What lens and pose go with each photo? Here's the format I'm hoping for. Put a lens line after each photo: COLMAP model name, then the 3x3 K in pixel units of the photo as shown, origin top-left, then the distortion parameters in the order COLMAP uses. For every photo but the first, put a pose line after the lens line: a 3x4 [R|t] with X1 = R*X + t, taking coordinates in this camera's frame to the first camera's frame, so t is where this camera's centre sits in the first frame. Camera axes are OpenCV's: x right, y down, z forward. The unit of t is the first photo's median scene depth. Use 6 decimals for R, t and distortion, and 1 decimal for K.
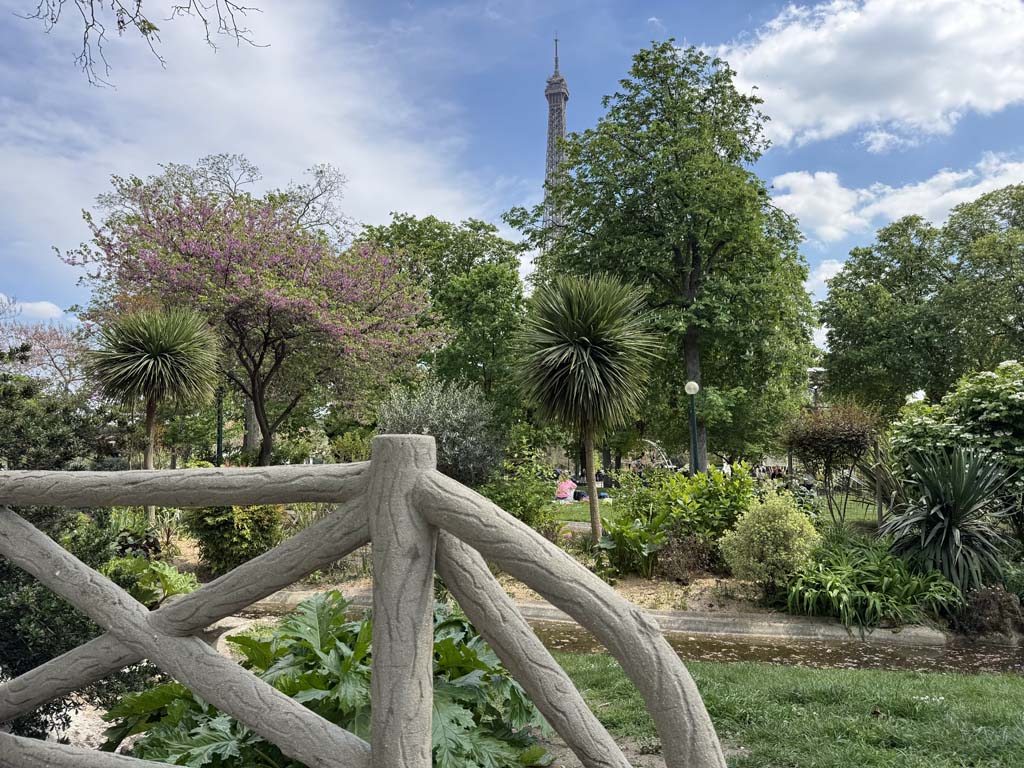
lens RADIAL K [[755.6, 0, 511.0], [0, 755.6, 385.9], [0, 0, 1]] dist [0.030836, -0.025238]
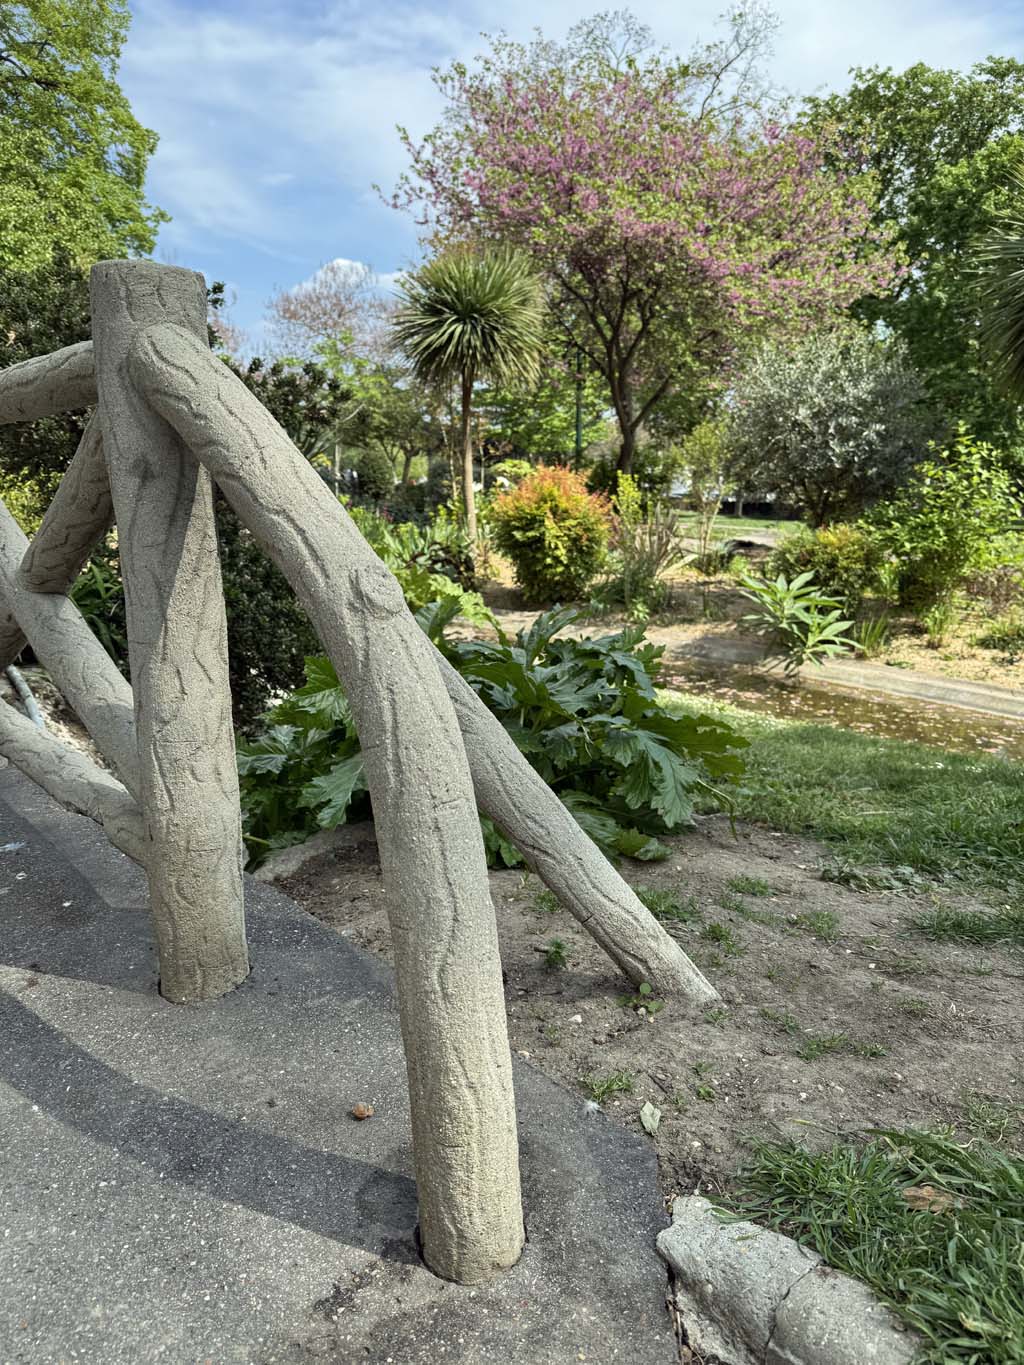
lens RADIAL K [[1007.2, 0, 510.9], [0, 1007.2, 684.6], [0, 0, 1]] dist [0.030836, -0.025238]
pose [[0.870836, 0.120340, -0.476616, 0.103404], [0.020113, 0.960038, 0.279148, 0.031329], [0.491162, -0.252678, 0.833615, 0.078776]]
